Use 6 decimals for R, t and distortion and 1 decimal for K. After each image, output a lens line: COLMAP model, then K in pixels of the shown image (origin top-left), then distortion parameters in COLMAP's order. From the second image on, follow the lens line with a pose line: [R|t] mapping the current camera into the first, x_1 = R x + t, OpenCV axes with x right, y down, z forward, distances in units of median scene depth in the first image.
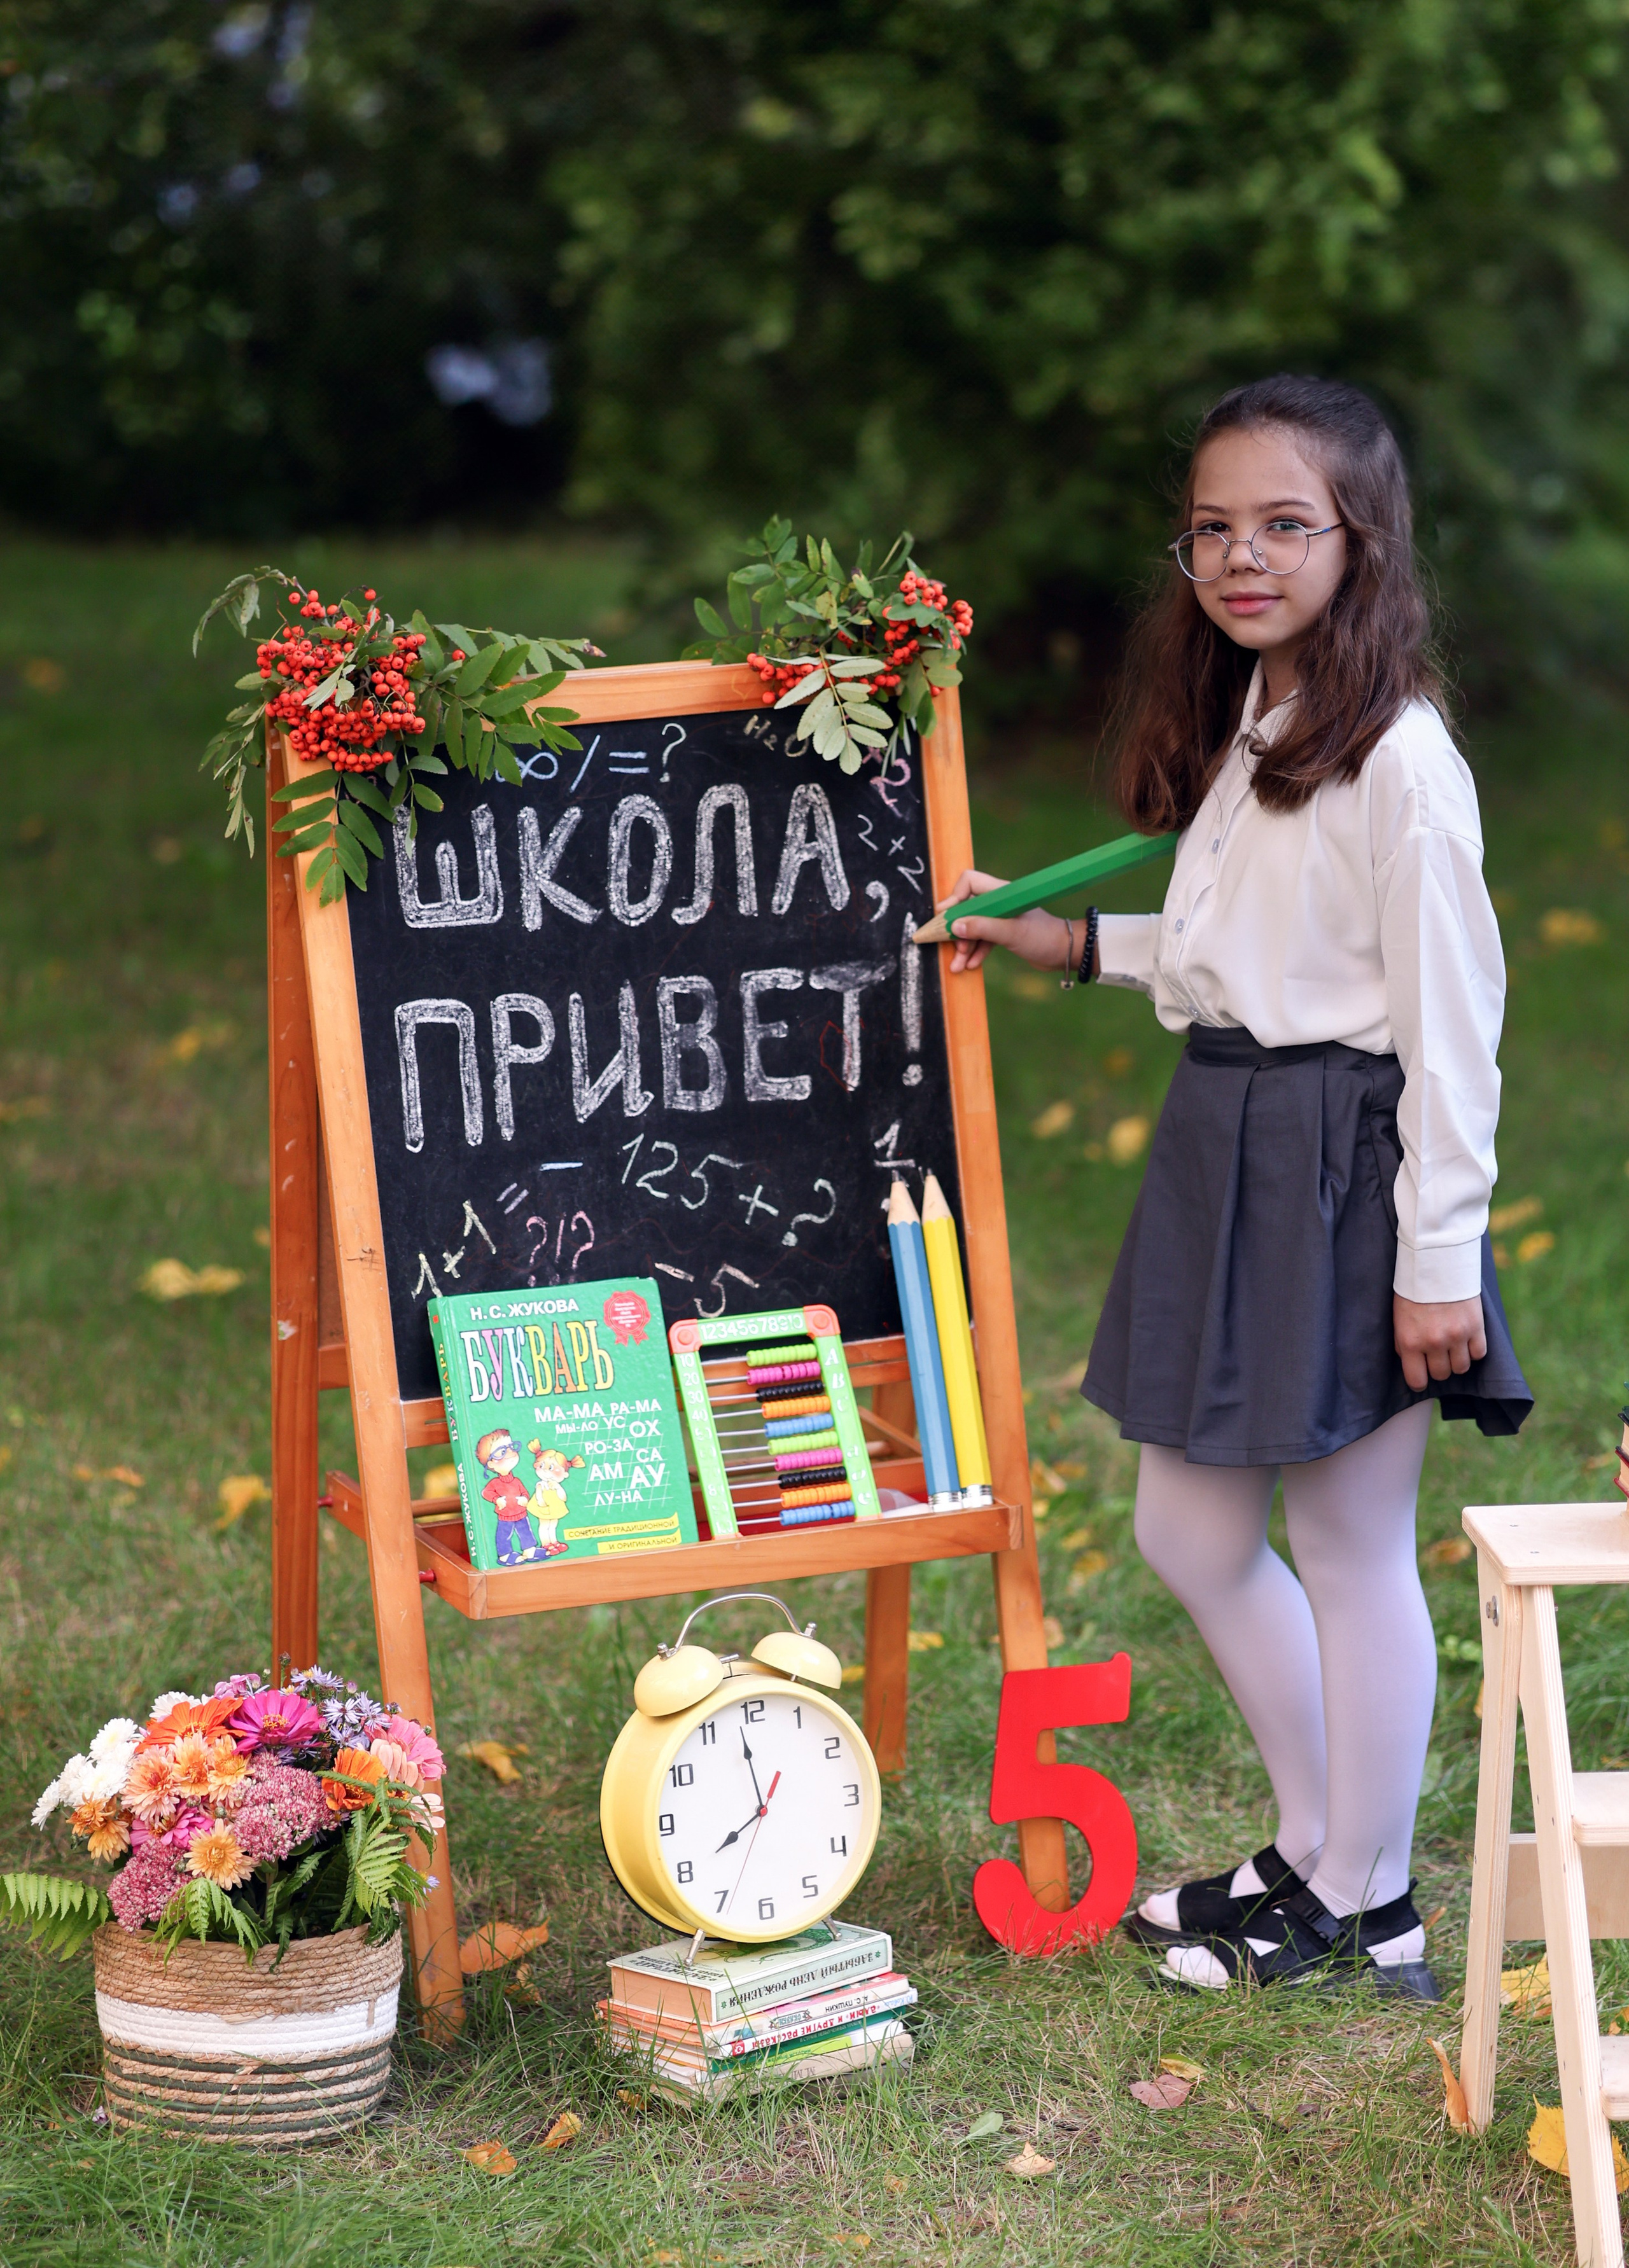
lens RADIAL K [[6391.5, 0, 729.3], [0, 6391.5, 1237.9], [0, 0, 1]] dist [0.400569, 0.282839]
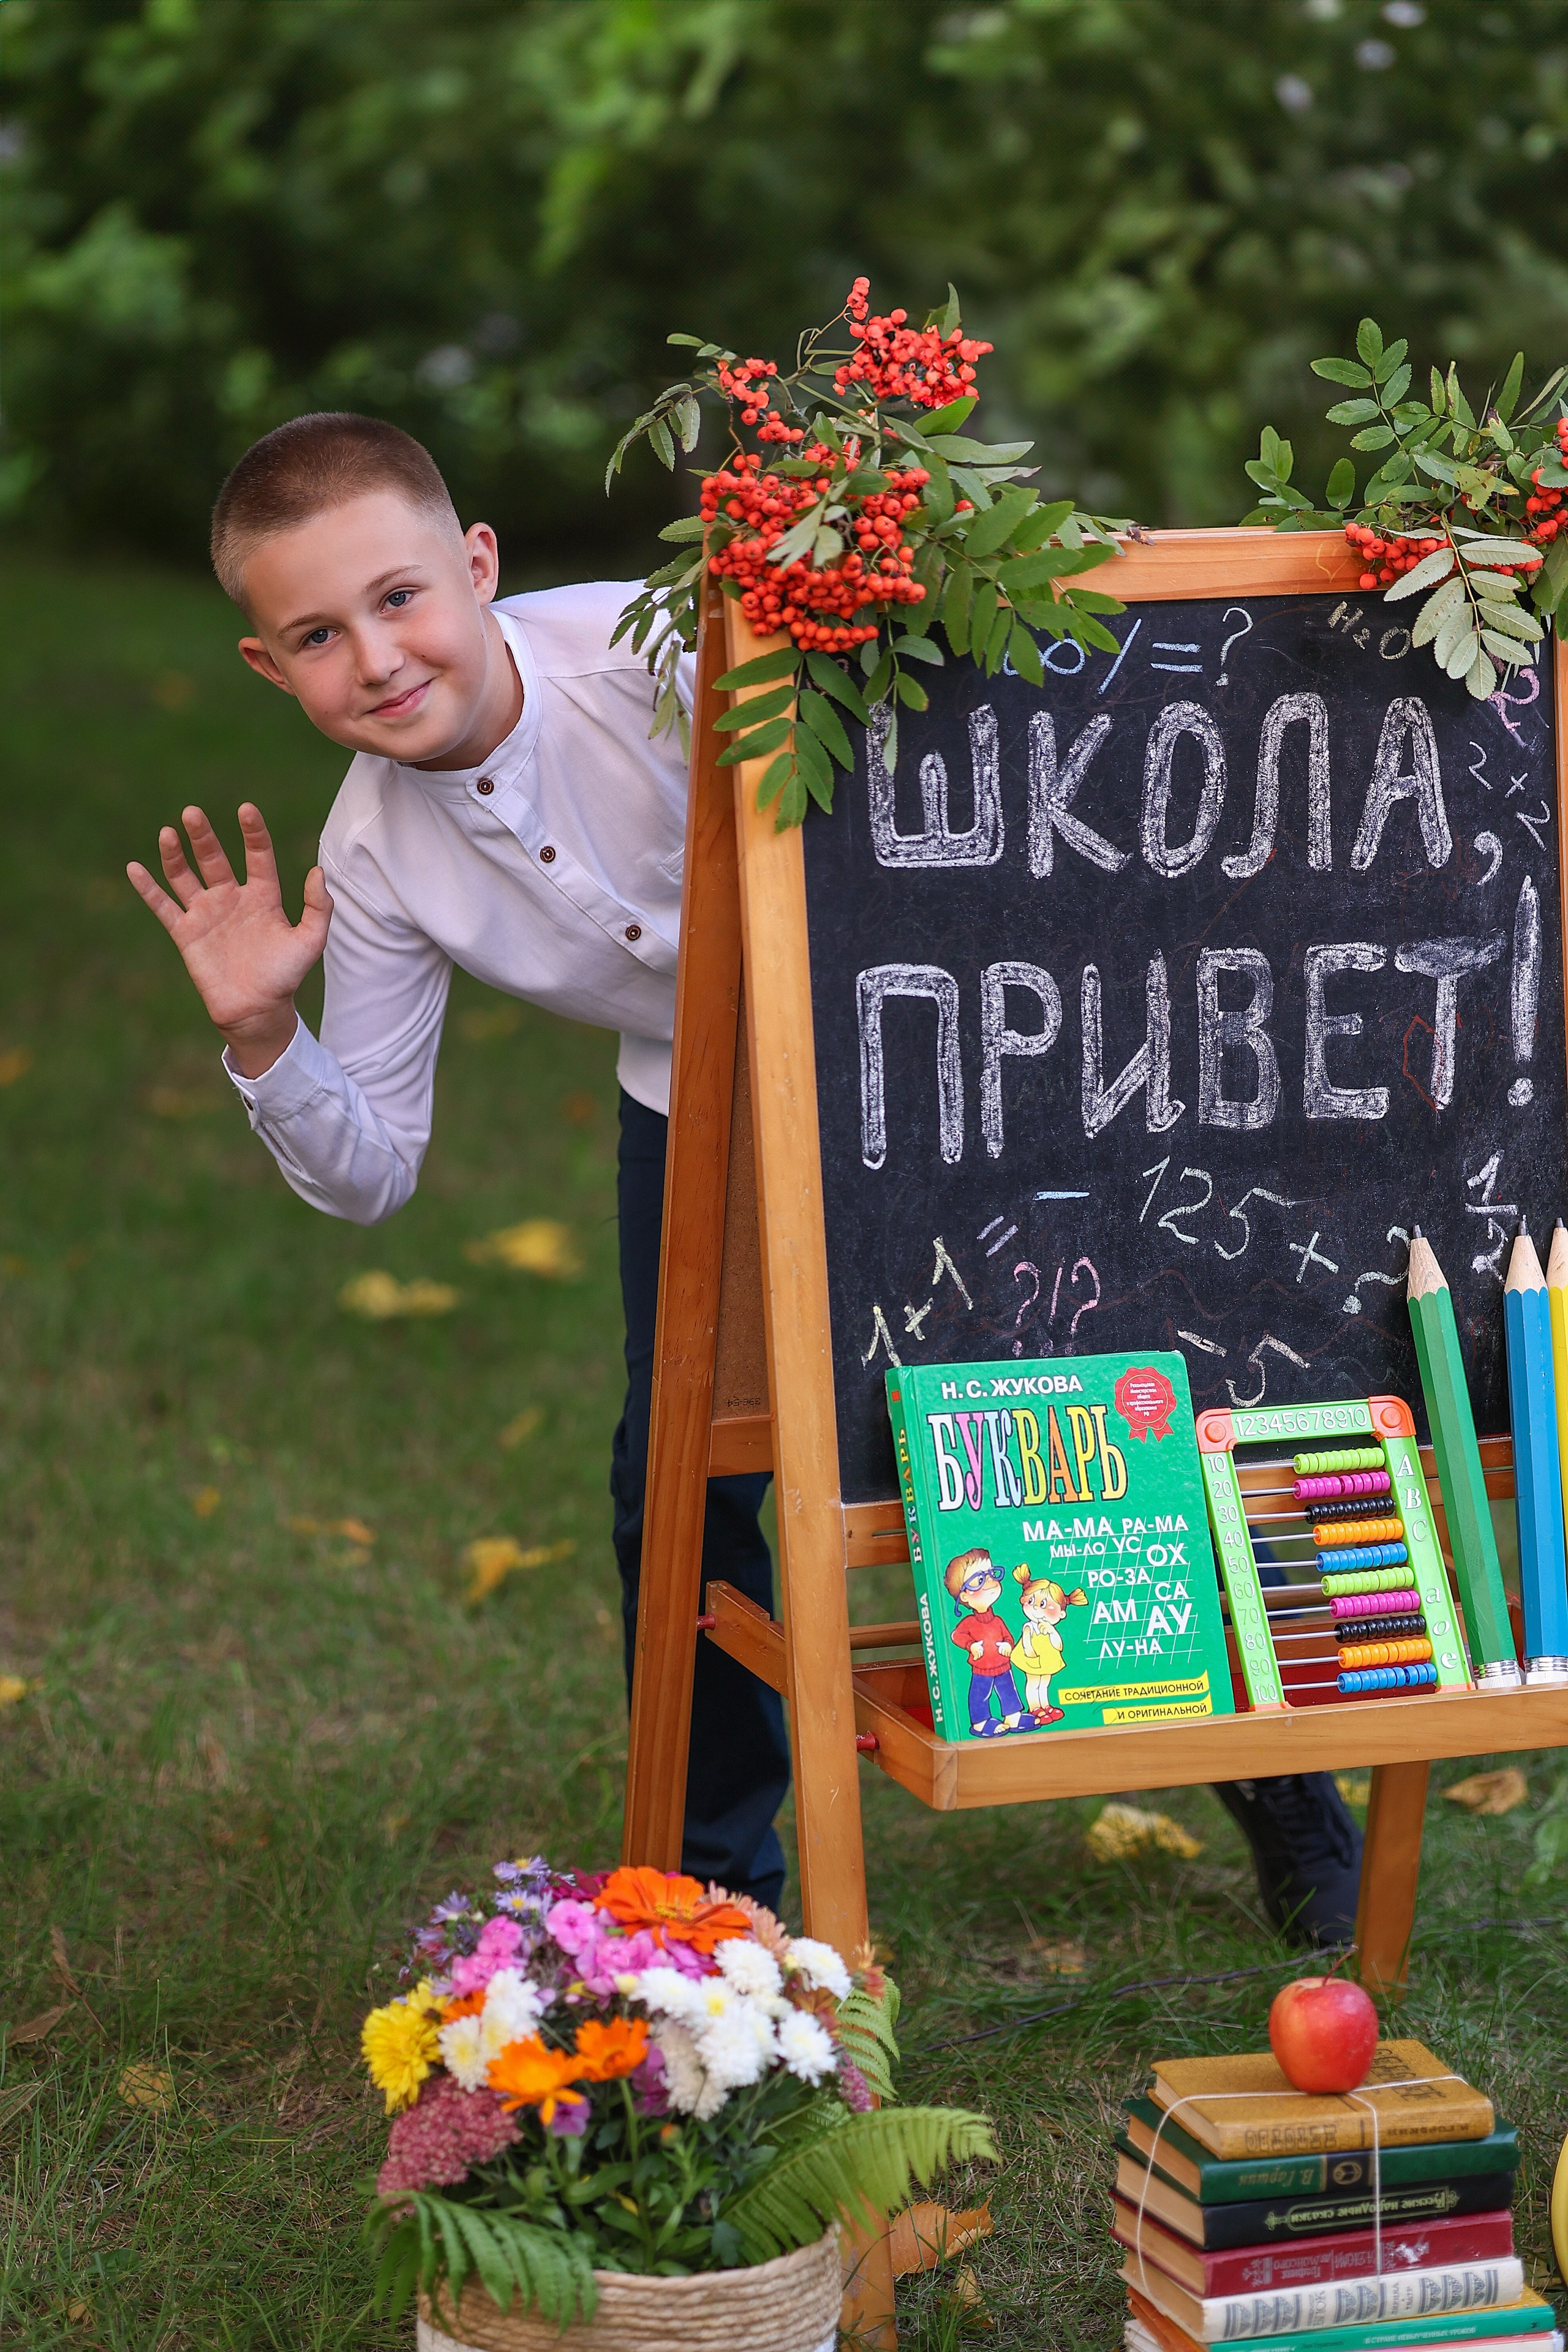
lens RADIAL K [[5966.4, 0, 841.5], [0, 5966.4, 1188.2], [0, 0, 1]] dist [0.550075, -0.783219]
pose [[0.998545, 0.043791, 0.031482, -0.073578], [-0.043759, 0.999041, -0.001734, -0.009692], [-0.031528, 0.000353, 0.999503, 0.303879]]
